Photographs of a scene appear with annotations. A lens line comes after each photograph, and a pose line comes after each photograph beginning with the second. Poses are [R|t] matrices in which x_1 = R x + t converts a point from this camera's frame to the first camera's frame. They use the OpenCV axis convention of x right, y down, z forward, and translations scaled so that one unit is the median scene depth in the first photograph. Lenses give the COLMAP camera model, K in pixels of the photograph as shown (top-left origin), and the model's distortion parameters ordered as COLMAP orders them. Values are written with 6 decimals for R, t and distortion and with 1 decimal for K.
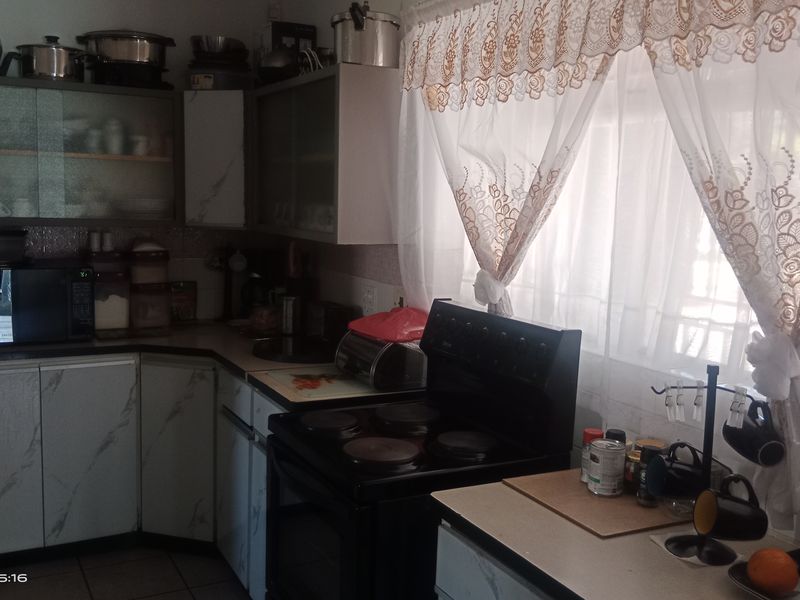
lens RADIAL K [[835.9, 0, 400.1], [0, 835.9, 299.4], [0, 0, 1]] dist [0.022977, 0.000000]
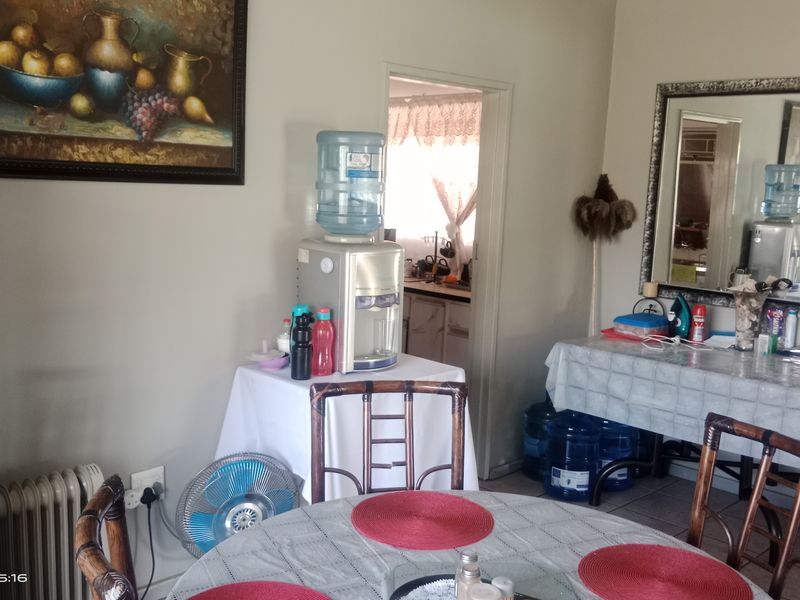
lens RADIAL K [[835.9, 0, 399.2], [0, 835.9, 302.0], [0, 0, 1]] dist [0.022977, 0.000000]
pose [[0.955536, -0.027041, 0.293630, -0.700397], [0.018379, 0.999312, 0.032218, 0.220922], [-0.294300, -0.025388, 0.955376, -1.986760]]
